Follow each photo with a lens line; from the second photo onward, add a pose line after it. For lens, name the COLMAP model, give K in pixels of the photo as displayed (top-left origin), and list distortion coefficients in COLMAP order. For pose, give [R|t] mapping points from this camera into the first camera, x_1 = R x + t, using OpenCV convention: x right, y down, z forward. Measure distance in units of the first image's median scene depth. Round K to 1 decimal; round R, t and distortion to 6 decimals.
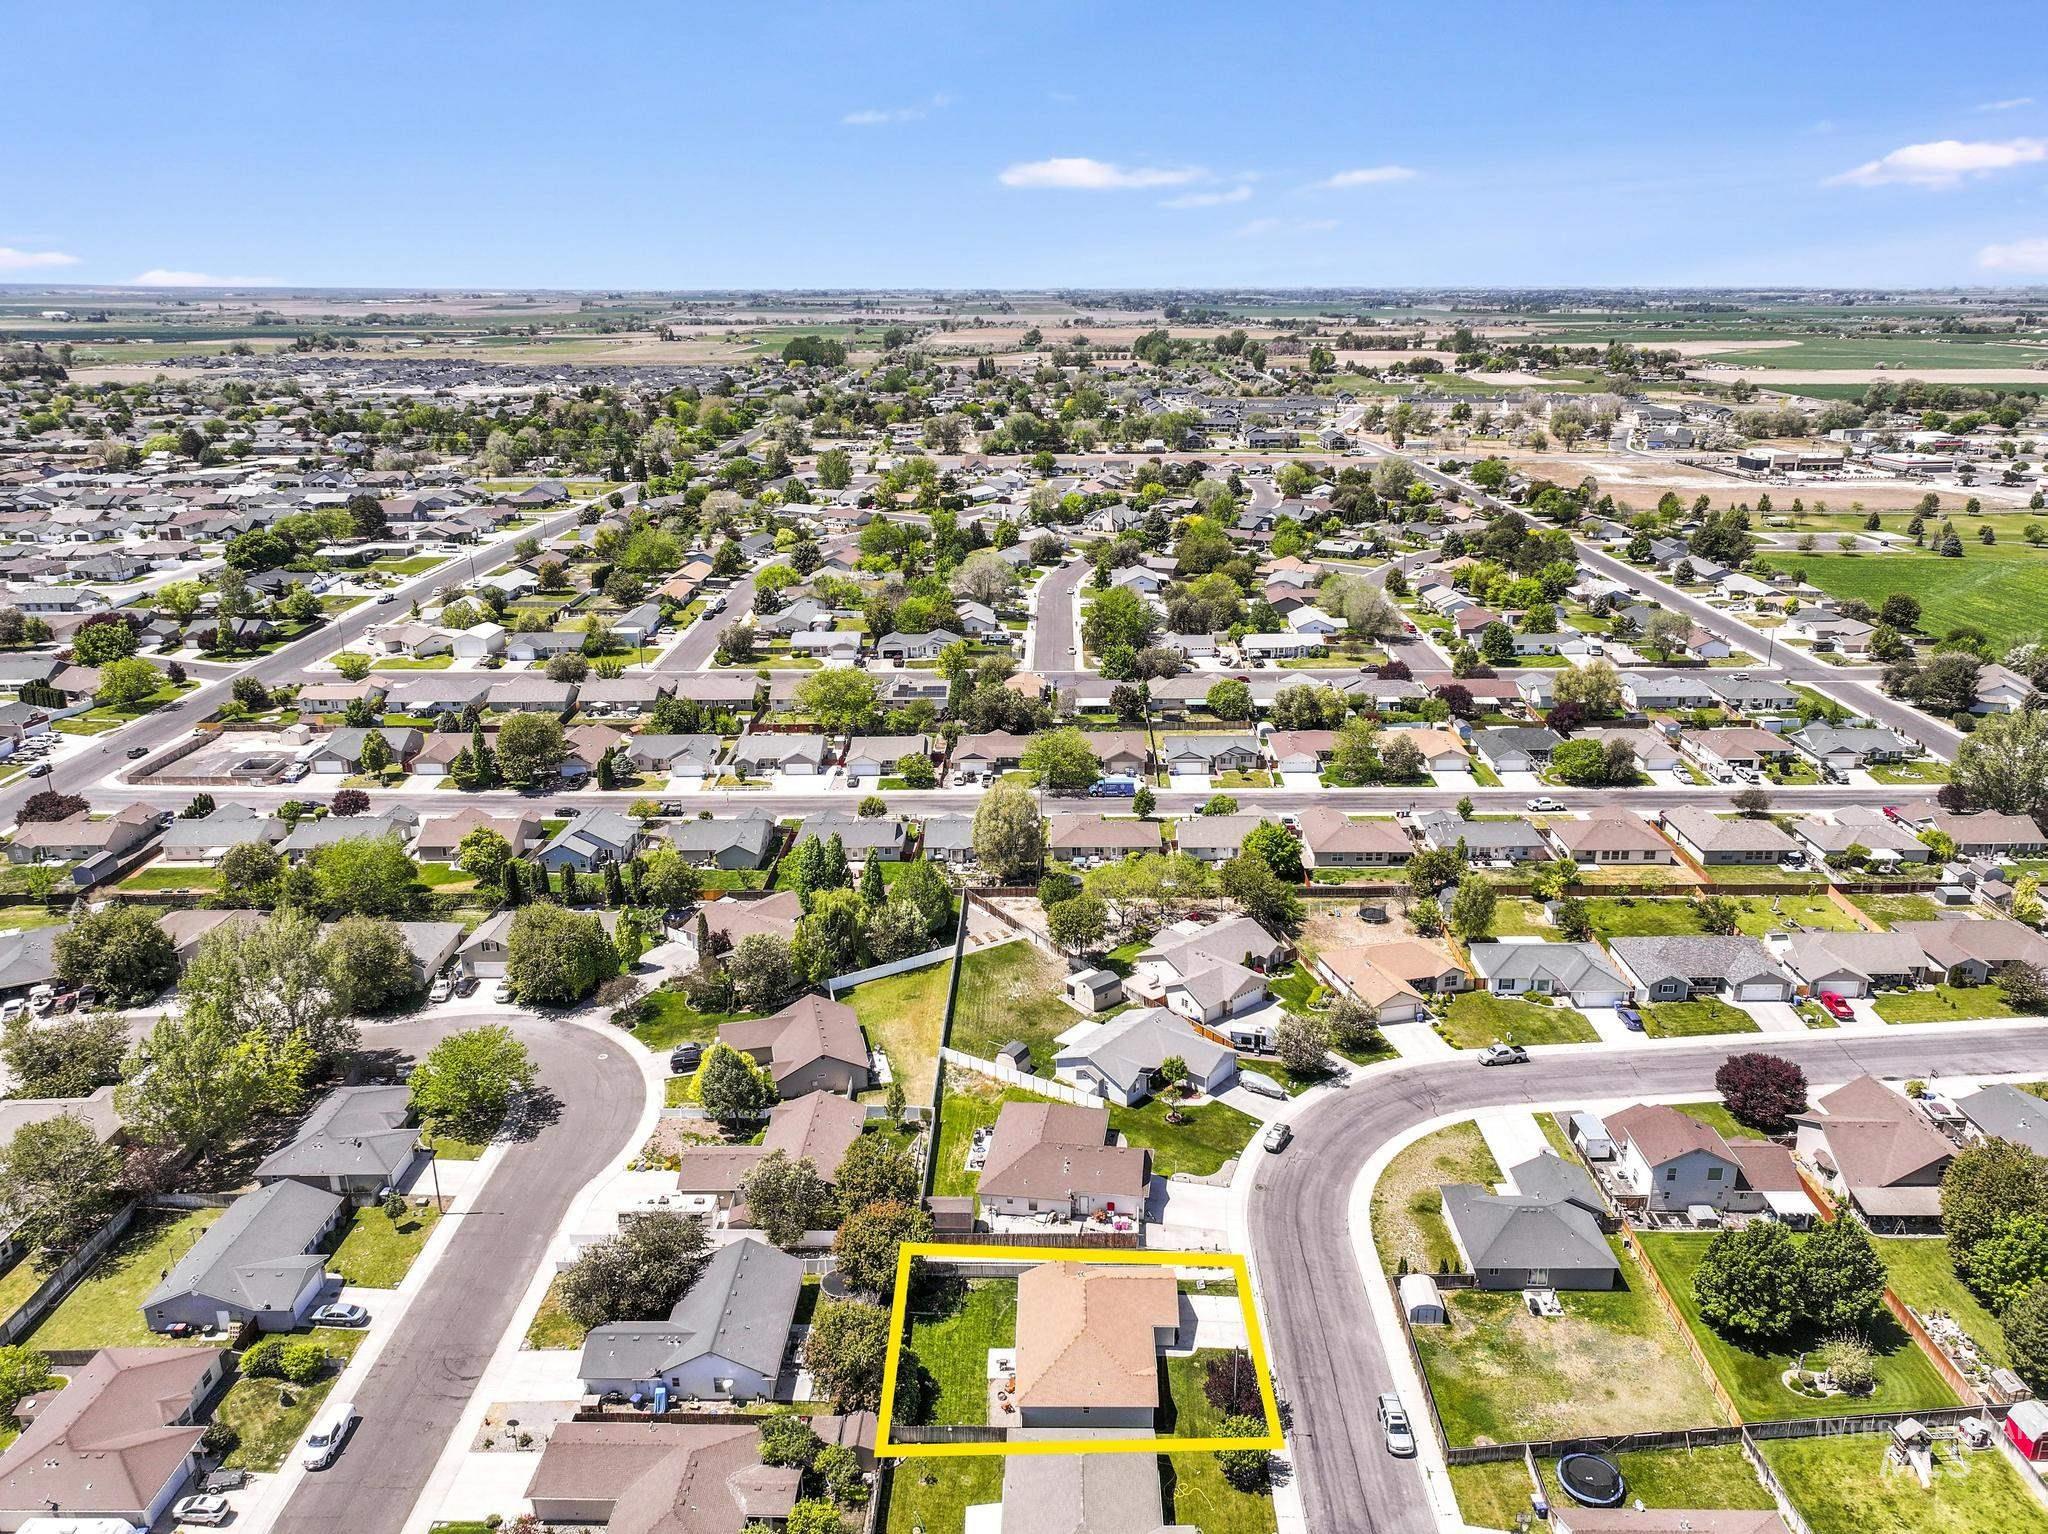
lens RADIAL K [[1426.7, 0, 1024.0], [0, 1426.7, 767.0], [0, 0, 1]] dist [-0.001229, 0.000748]
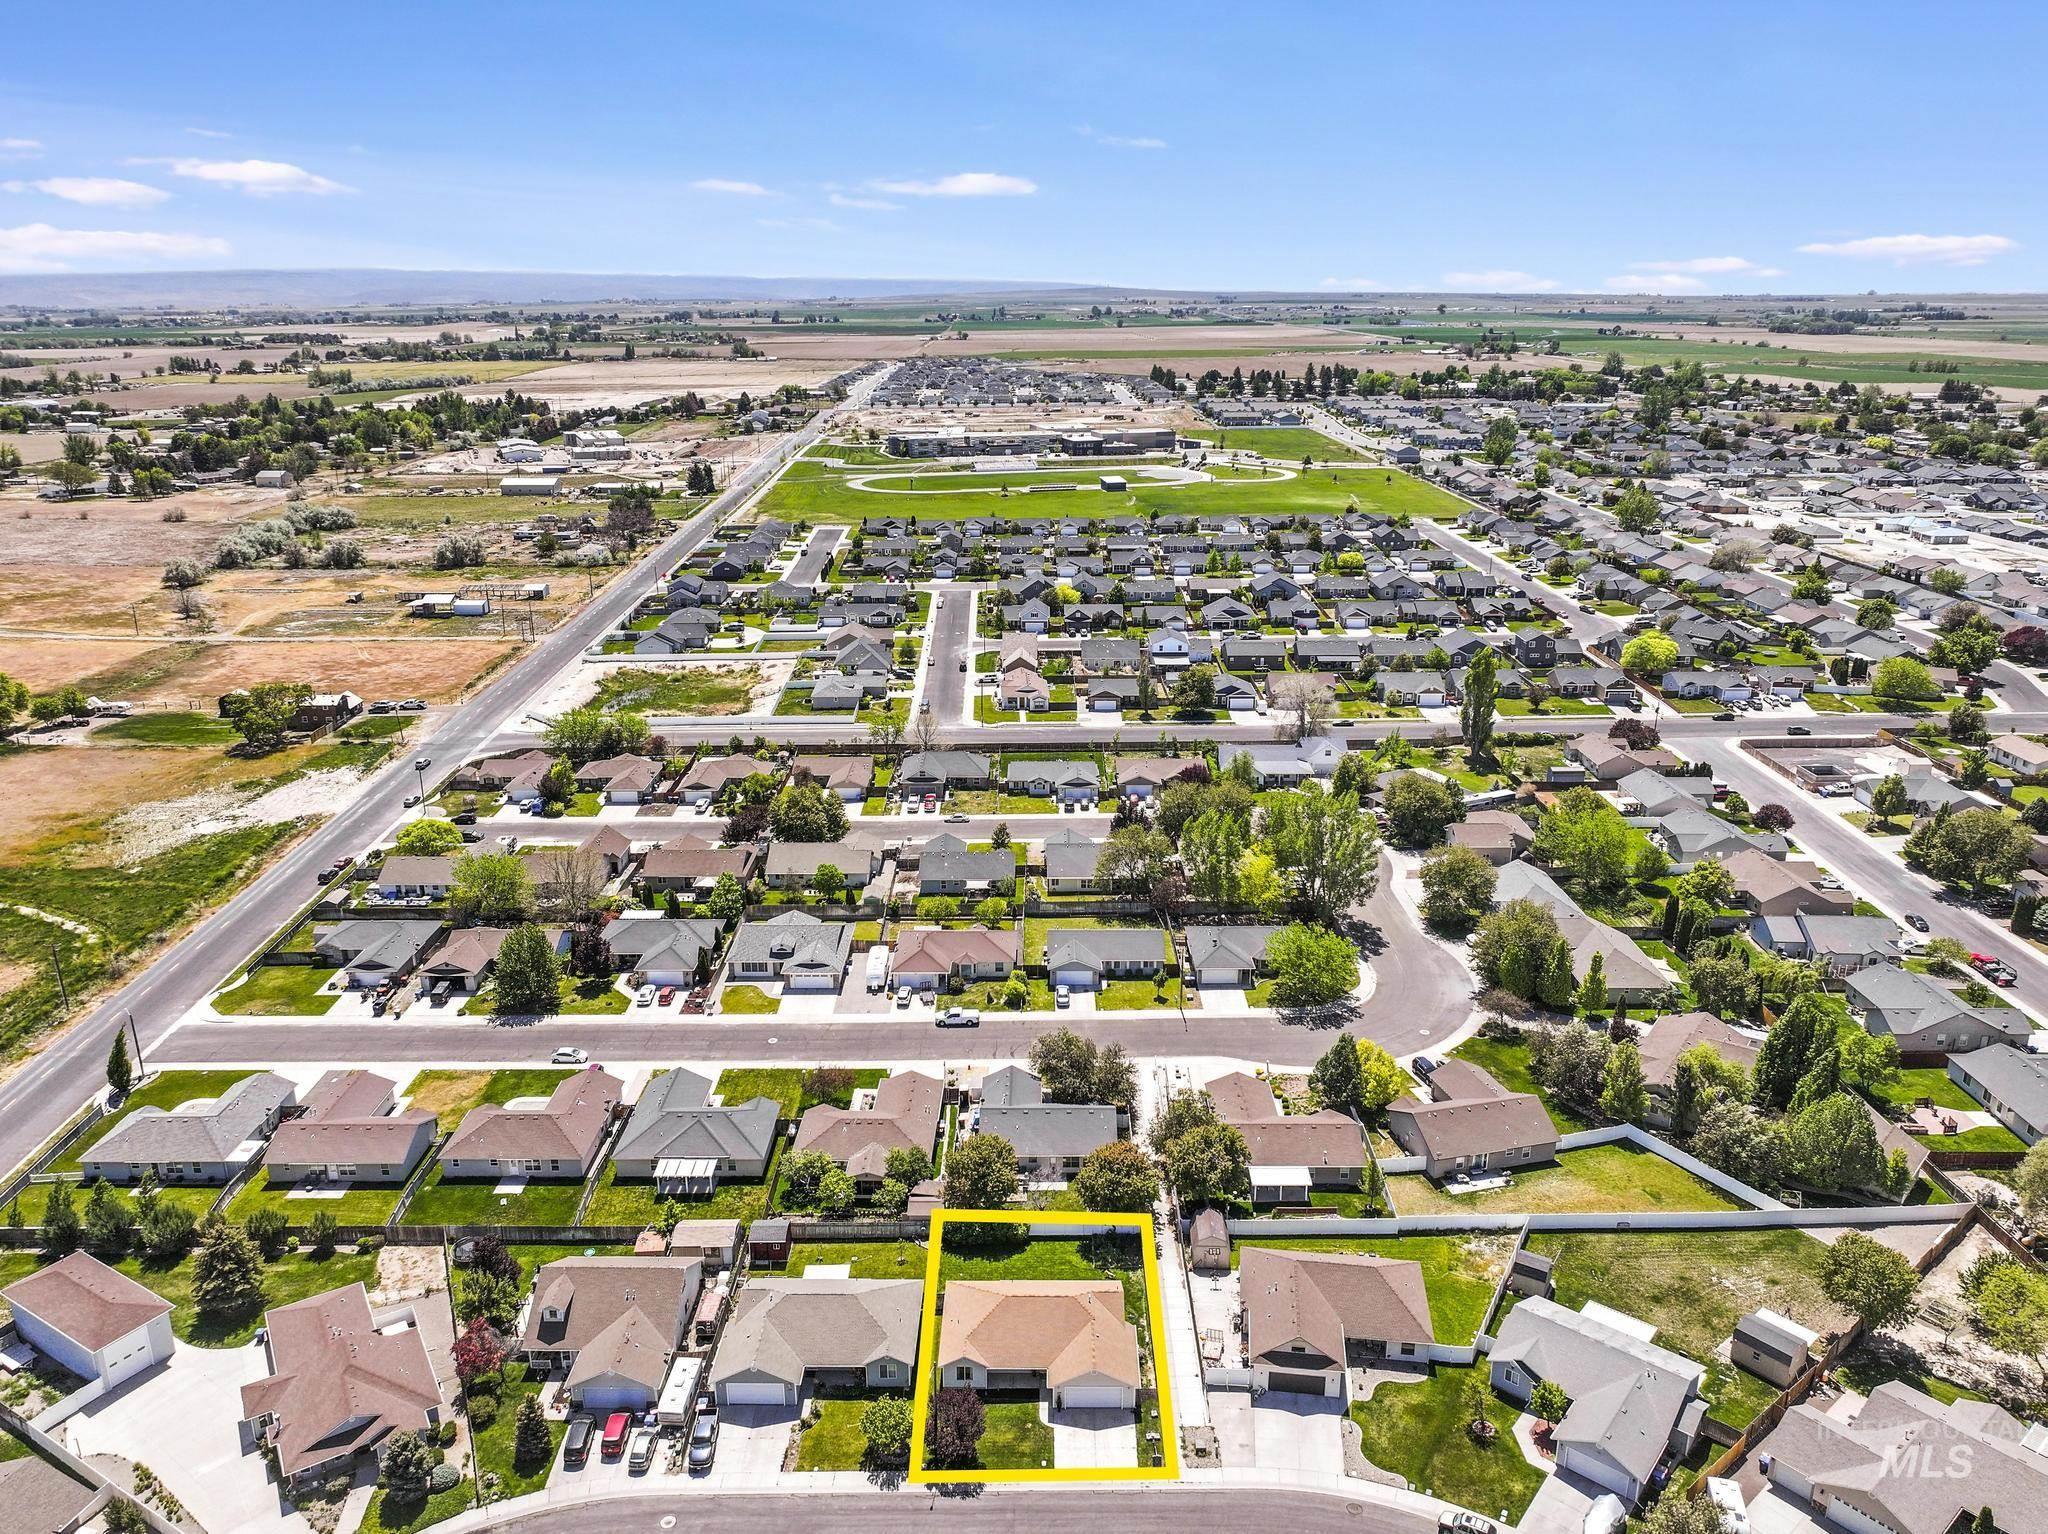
lens RADIAL K [[1407.7, 0, 1058.5], [0, 1407.7, 760.0], [0, 0, 1]] dist [-0.001087, -0.000122]
pose [[0.036622, 0.317273, -0.947627, 0.680220], [-0.316140, 0.903240, 0.290194, -0.217946], [0.948006, 0.288955, 0.133381, 0.570332]]
